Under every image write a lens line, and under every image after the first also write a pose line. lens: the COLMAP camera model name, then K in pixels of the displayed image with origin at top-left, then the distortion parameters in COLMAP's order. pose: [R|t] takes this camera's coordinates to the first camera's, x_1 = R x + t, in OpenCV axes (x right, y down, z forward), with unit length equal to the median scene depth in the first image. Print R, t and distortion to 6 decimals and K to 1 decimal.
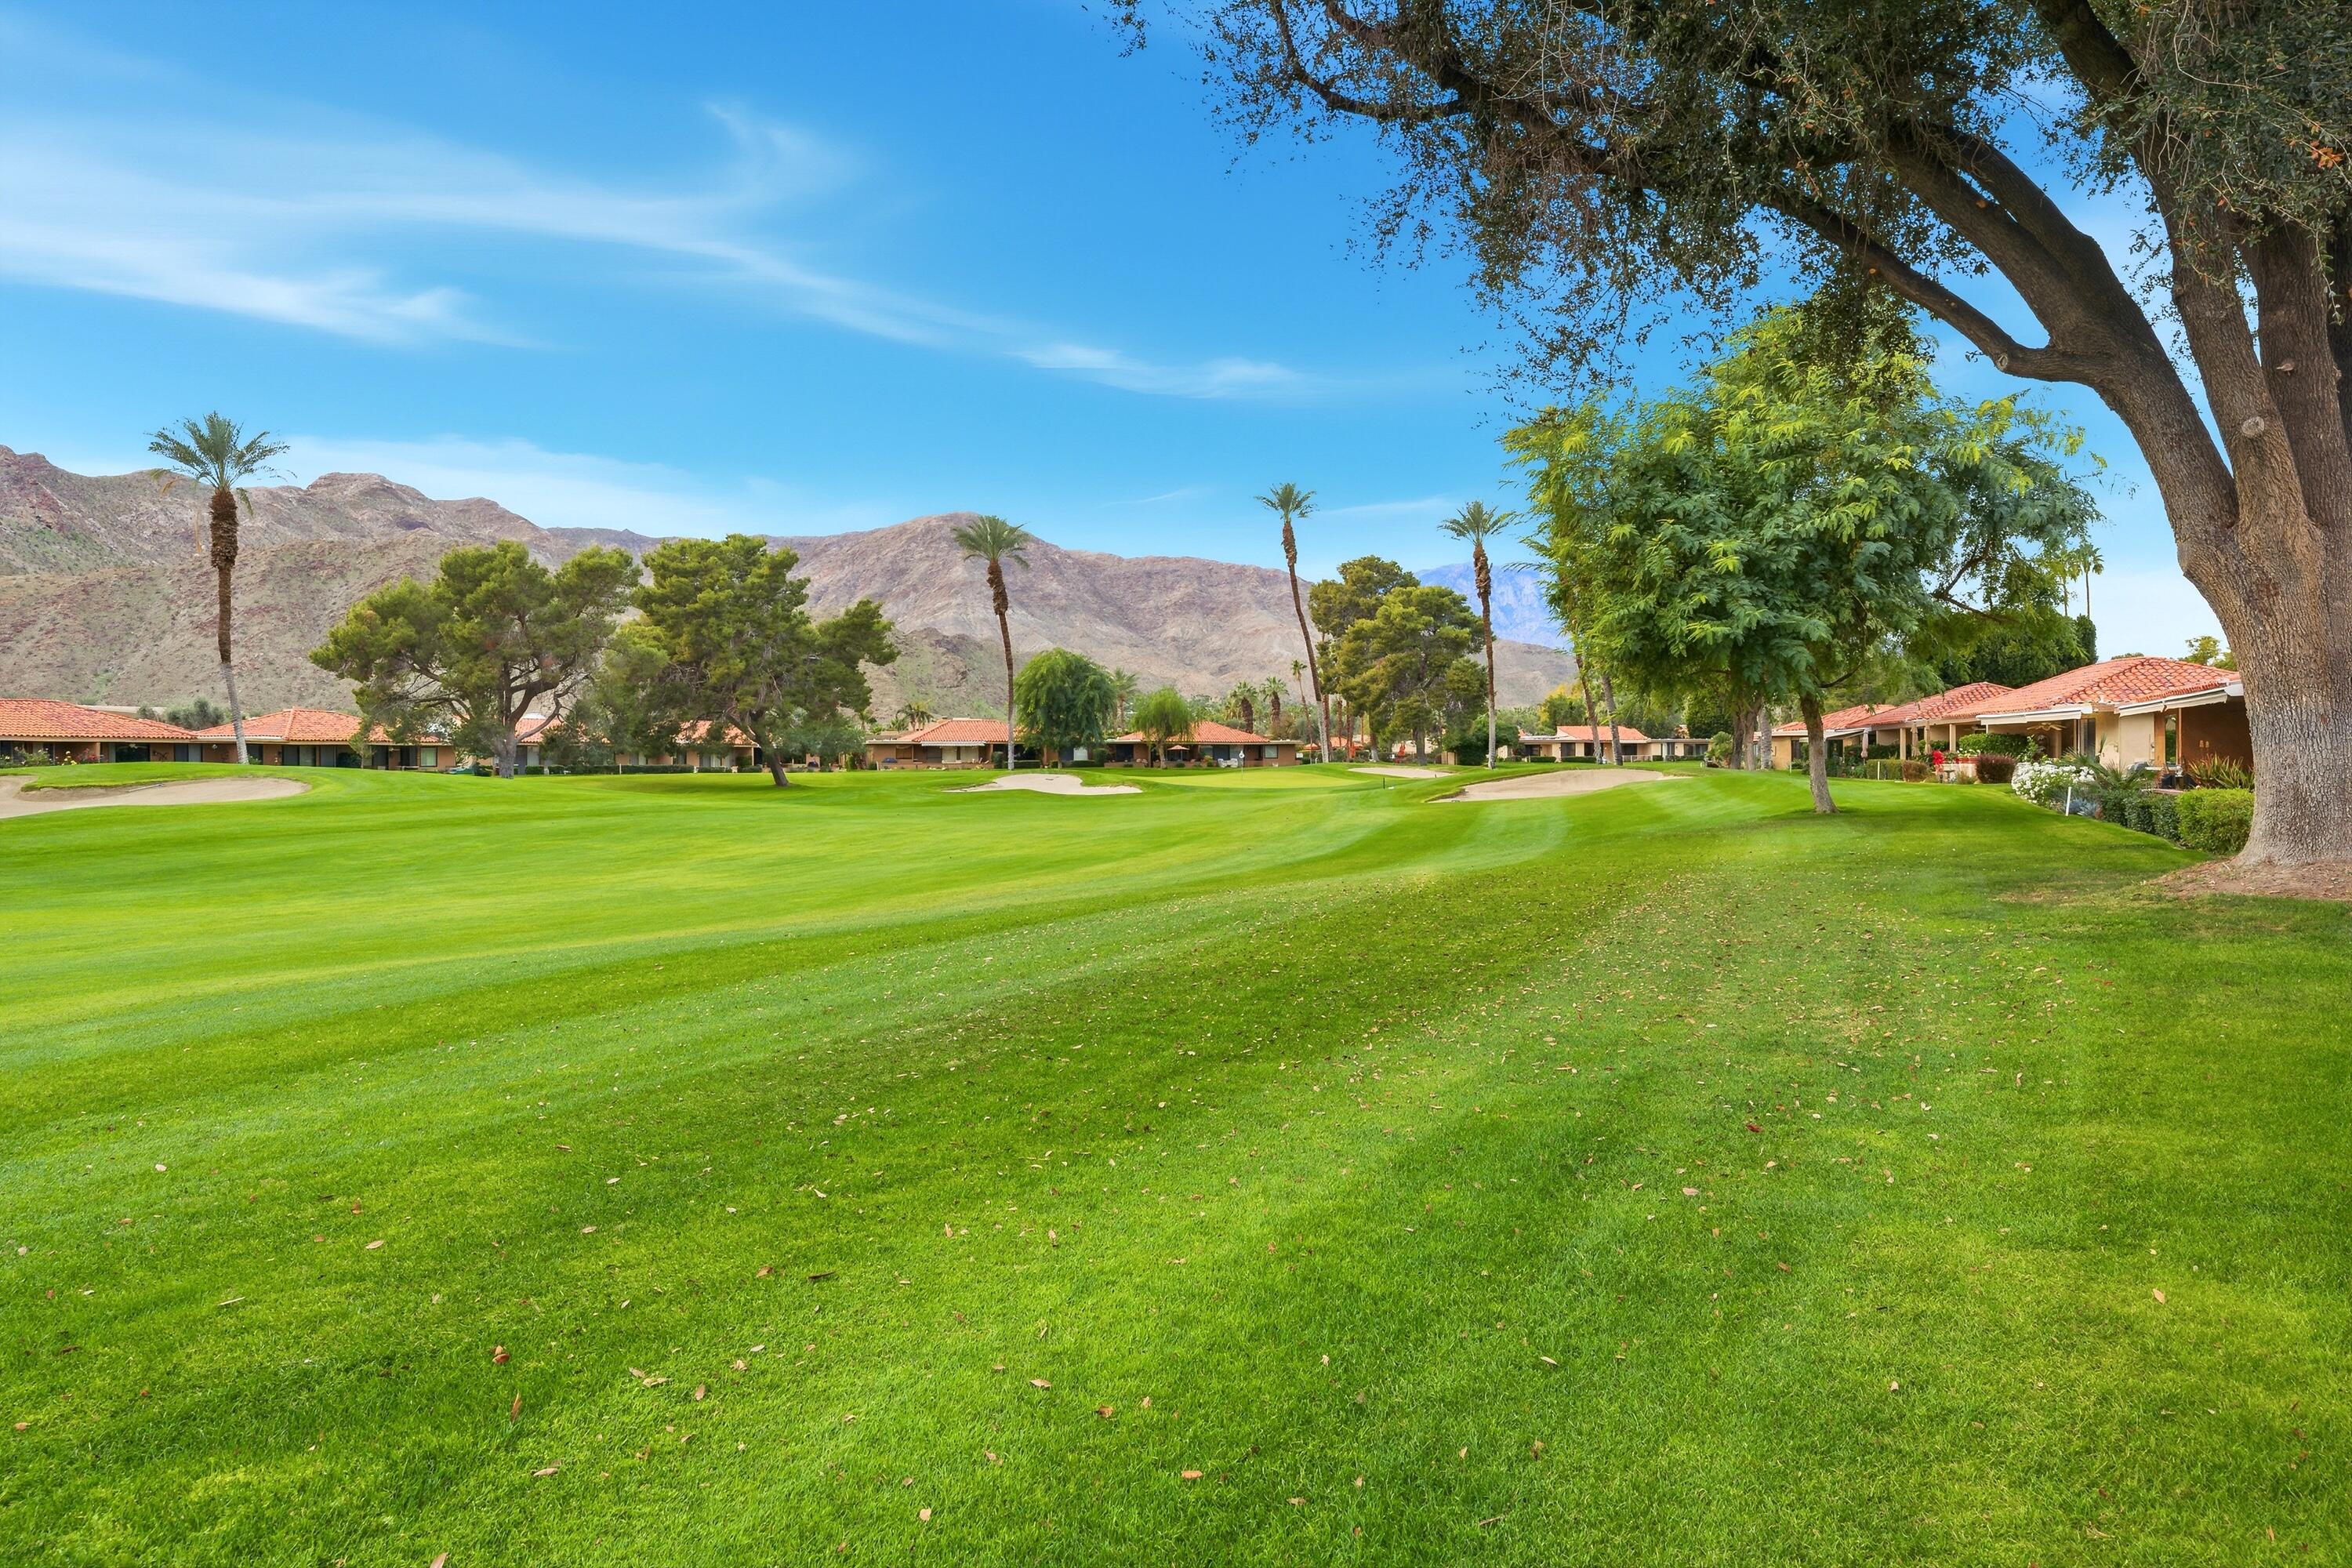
lens RADIAL K [[1551.8, 0, 1176.0], [0, 1551.8, 784.0], [0, 0, 1]] dist [0.030042, -0.000091]
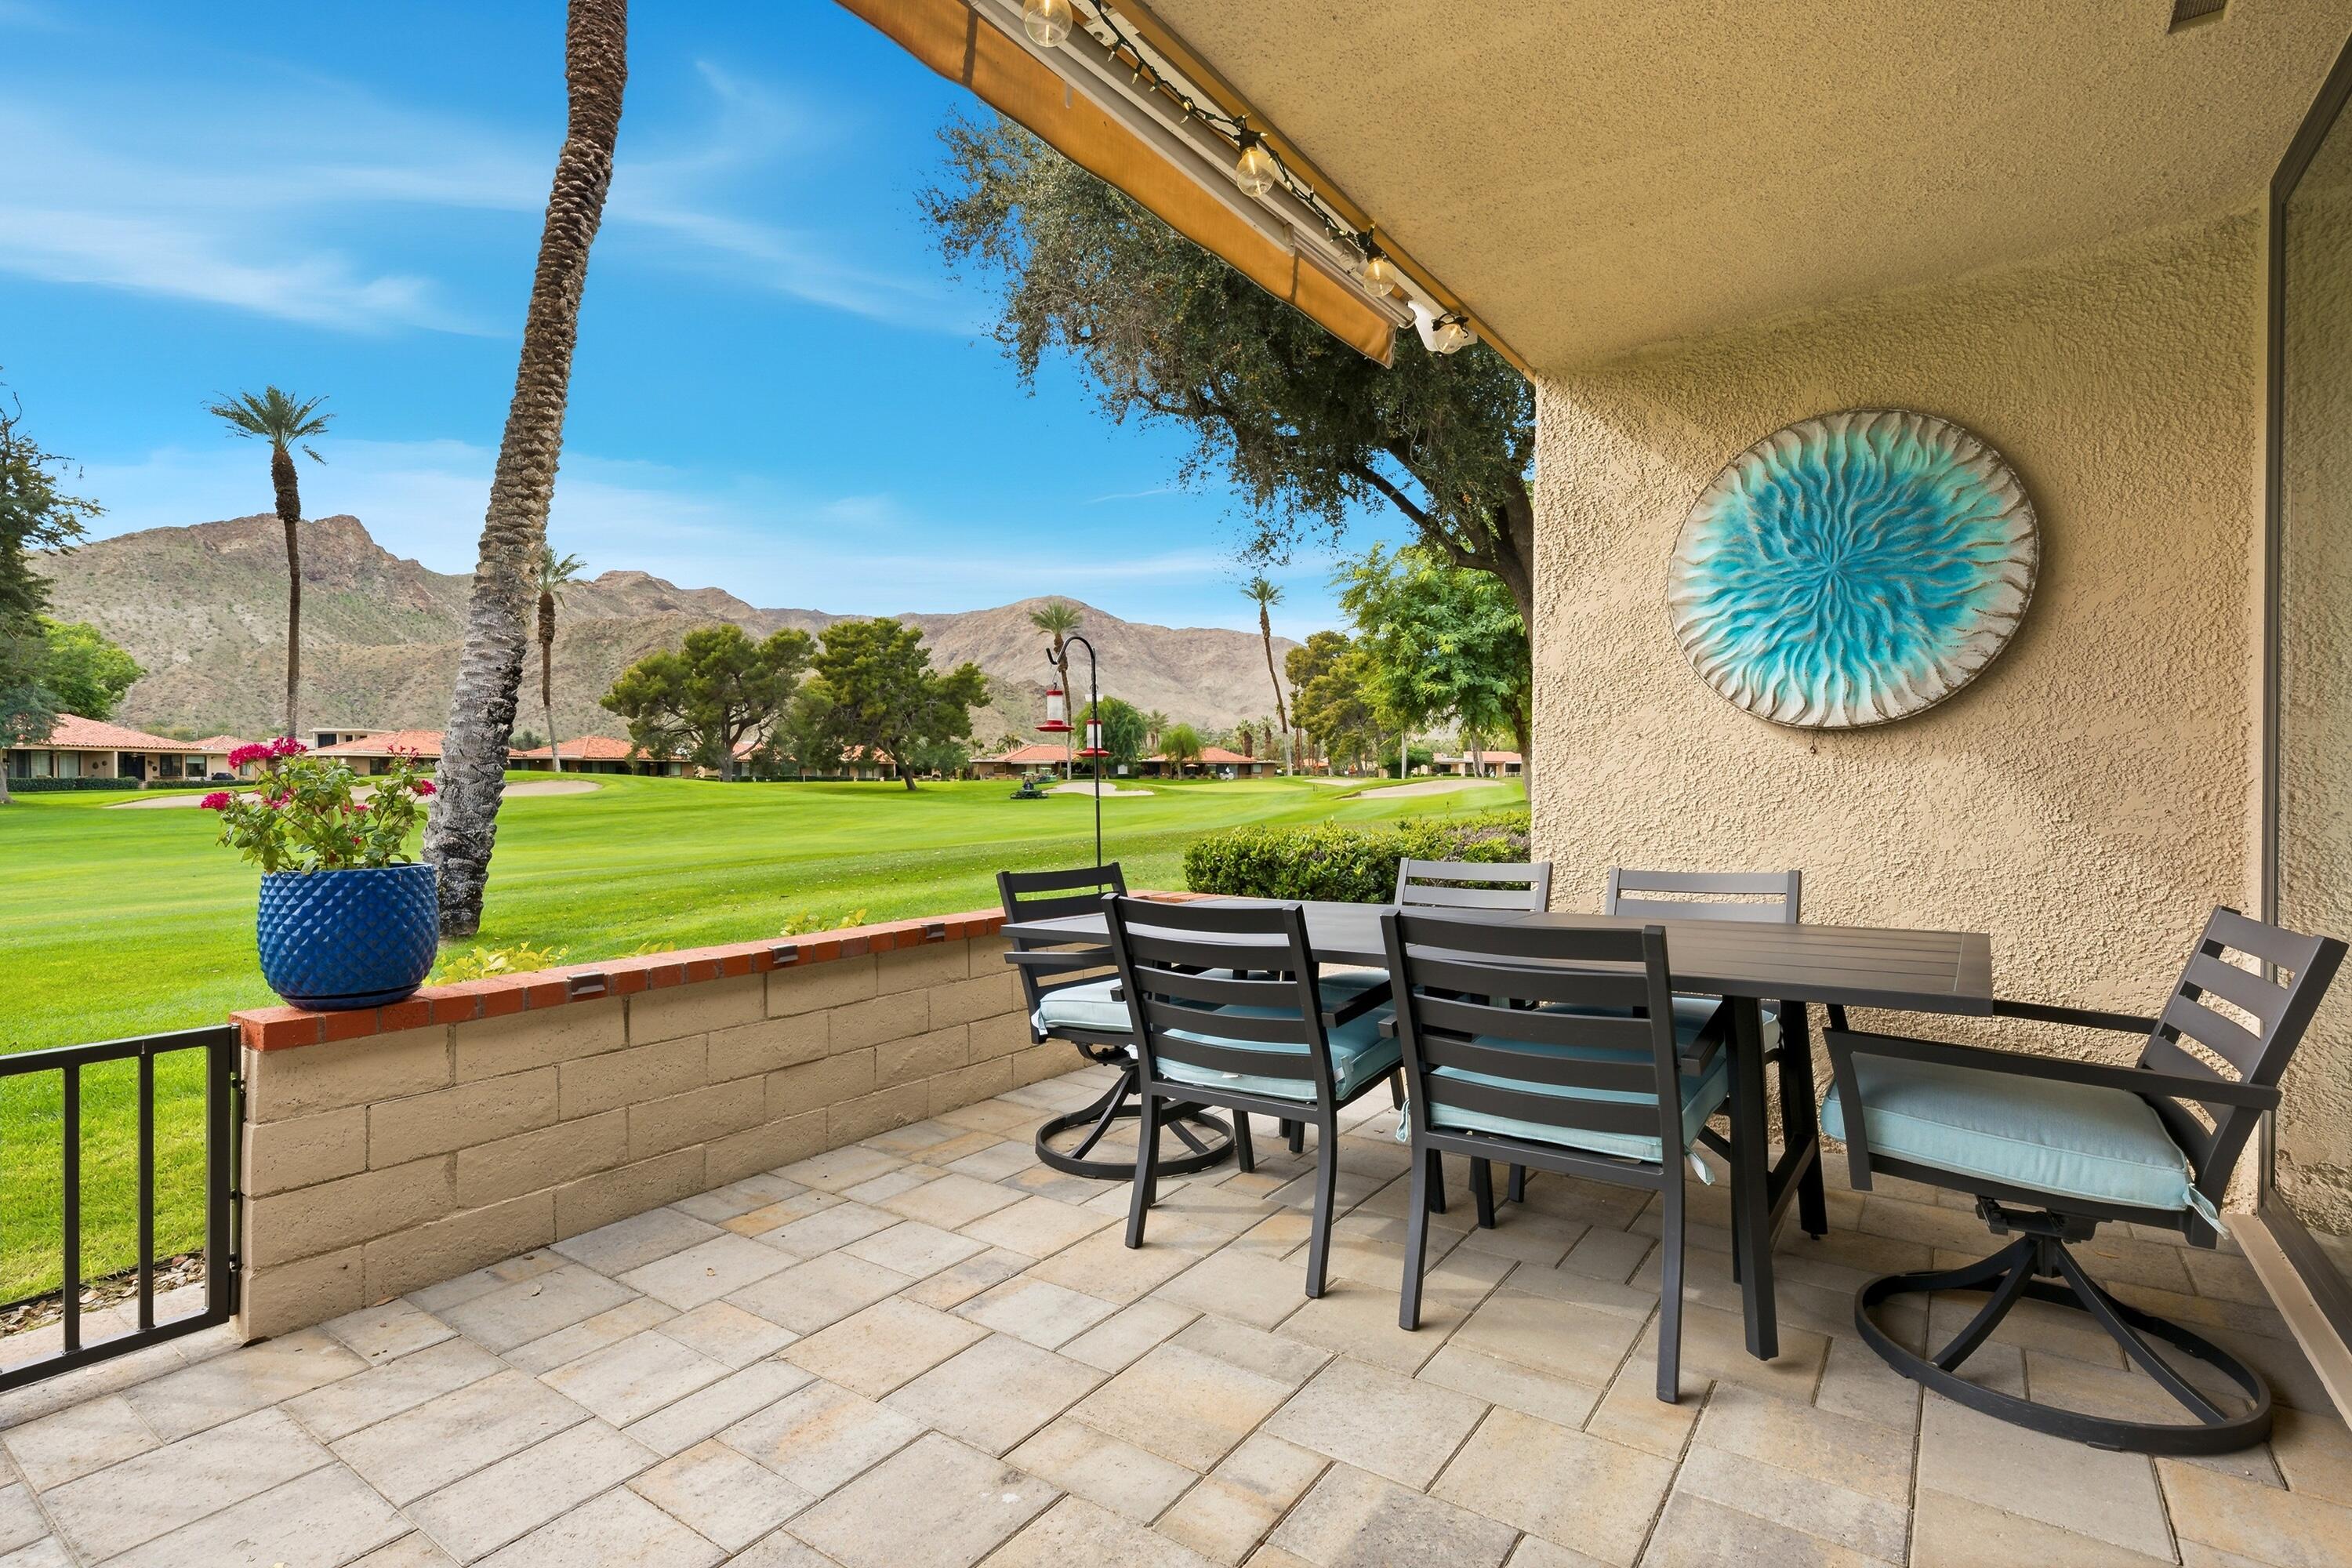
lens RADIAL K [[1129.0, 0, 1170.0], [0, 1129.0, 789.0], [0, 0, 1]] dist [0.000780, 0.001301]
pose [[0.999415, 0.004004, -0.033952, 0.026846], [-0.004136, 0.999984, -0.003811, 0.003617], [0.033936, 0.003949, 0.999416, -0.055372]]
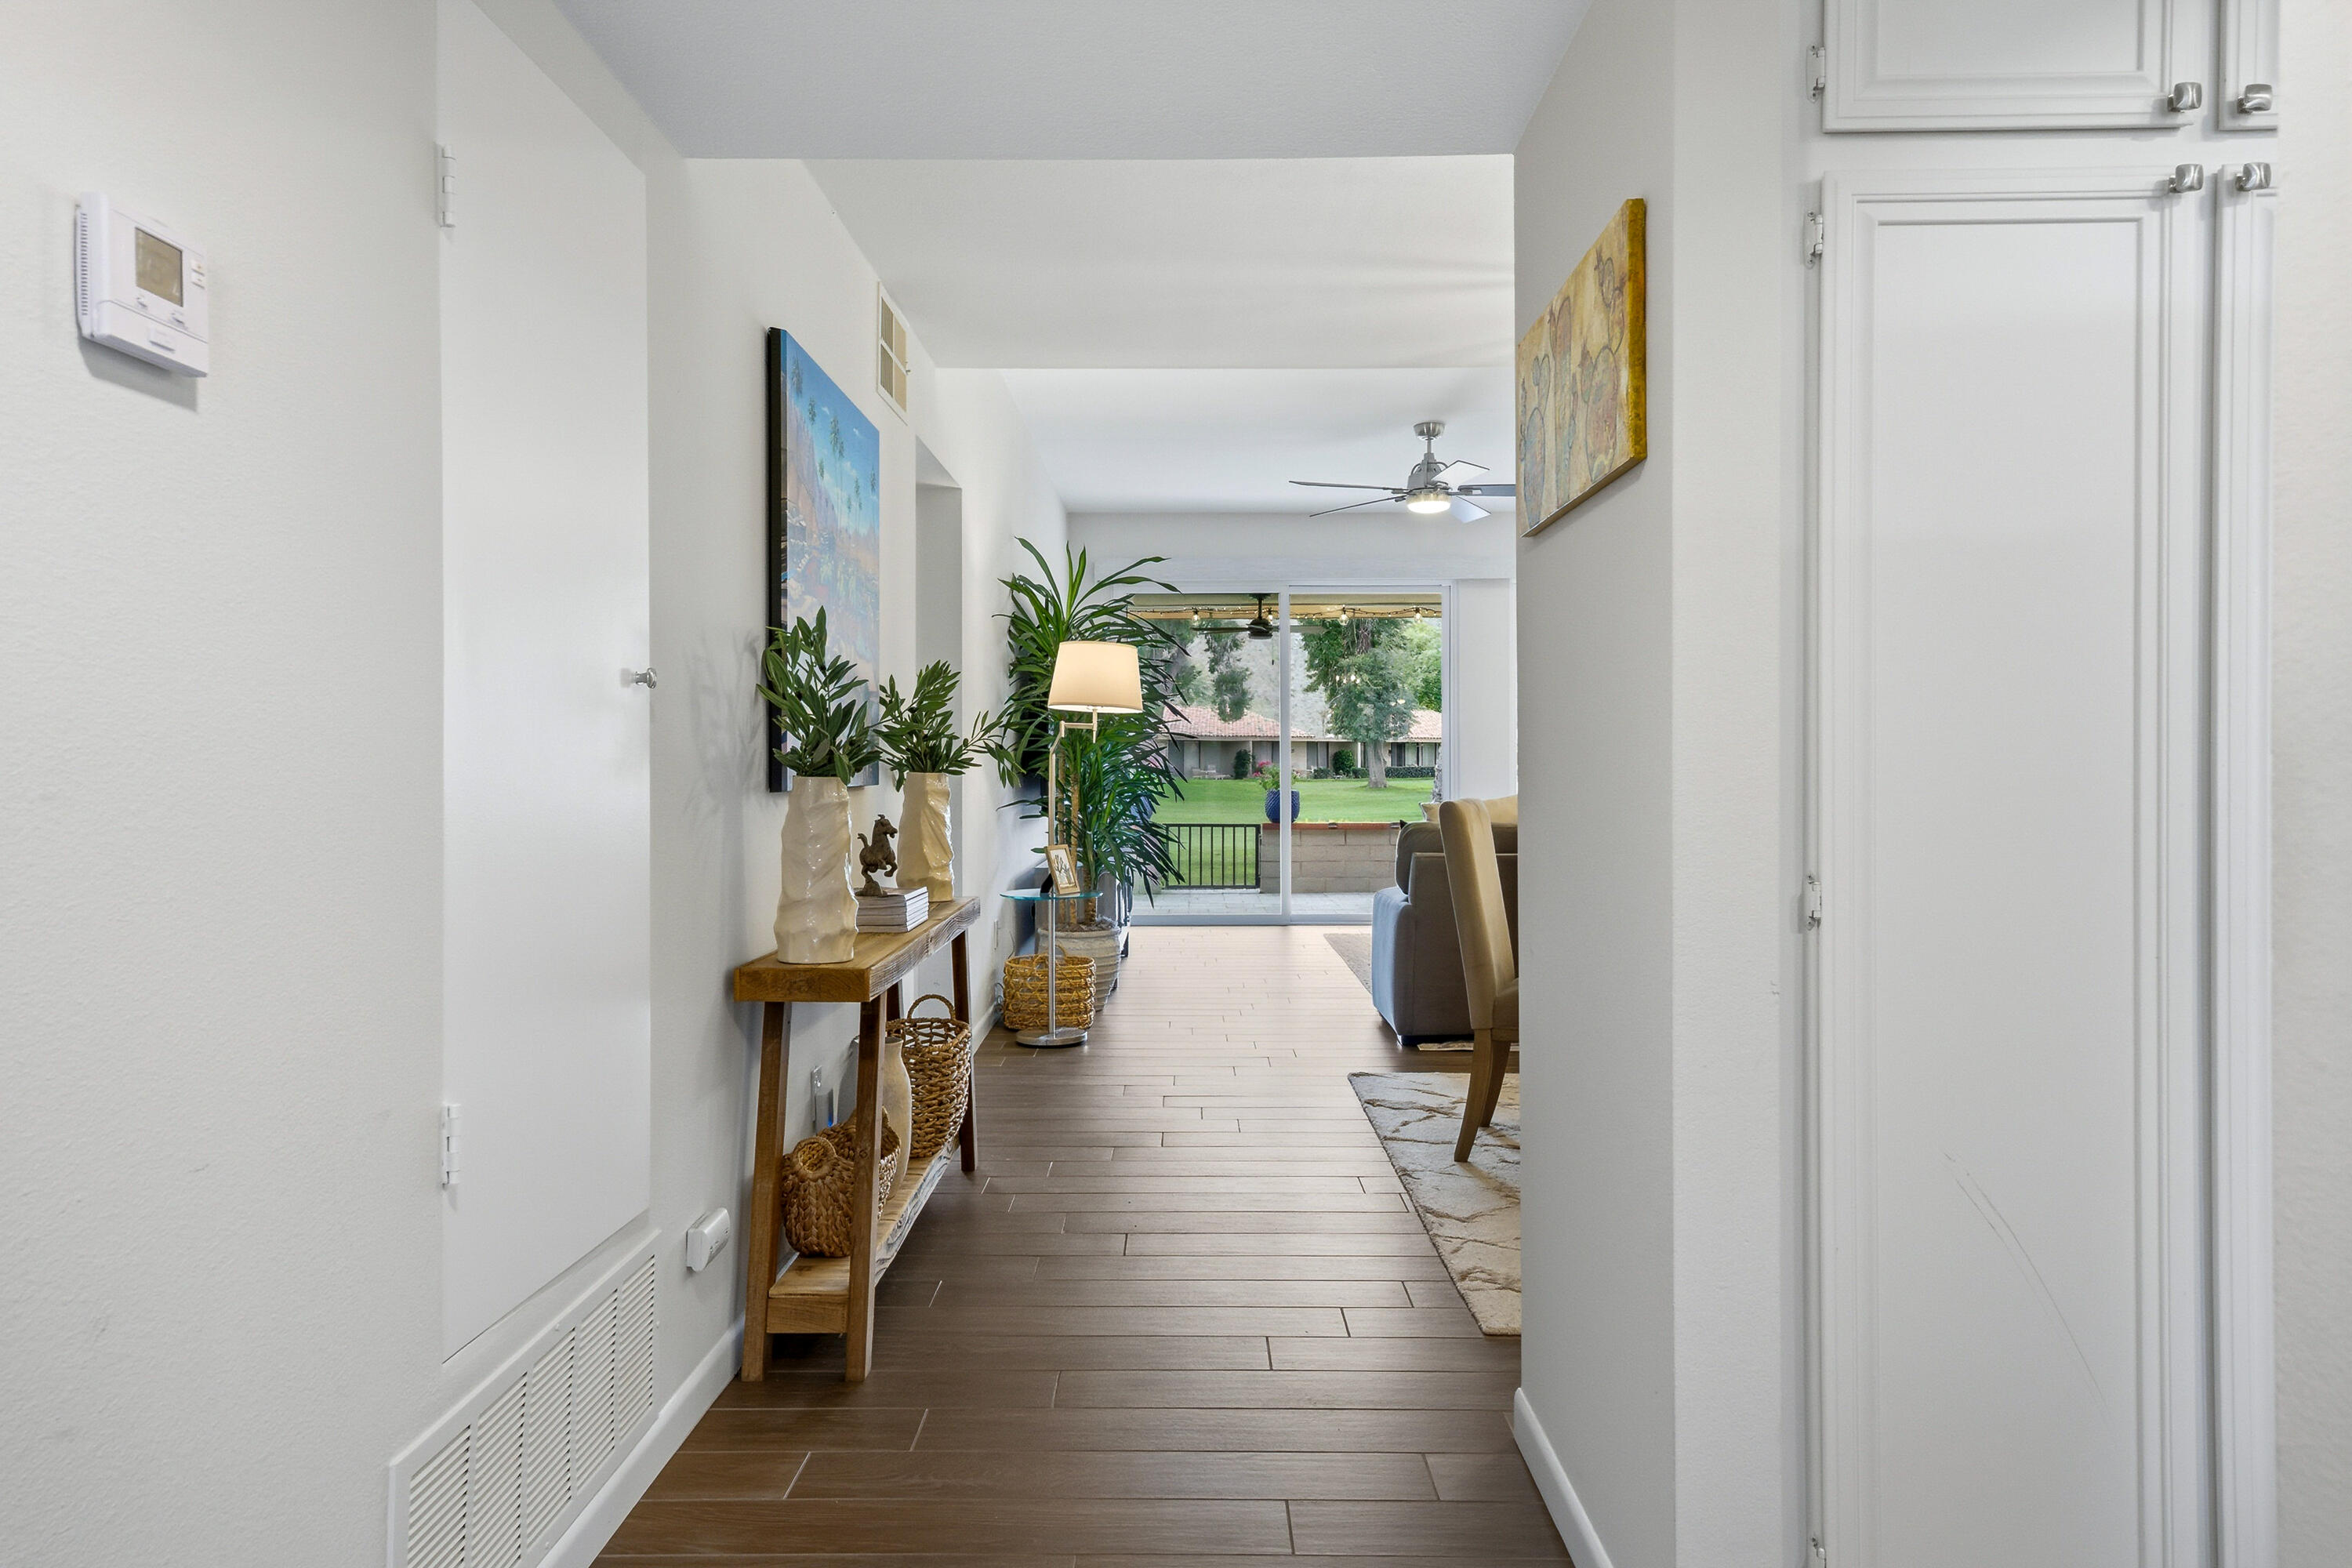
lens RADIAL K [[1511.4, 0, 1176.0], [0, 1511.4, 784.0], [0, 0, 1]] dist [-0.000278, -0.000009]
pose [[0.547265, 0.012452, -0.836867, 0.115133], [-0.011503, 0.999907, 0.007355, 0.003710], [0.836880, 0.005602, 0.547357, -0.113087]]
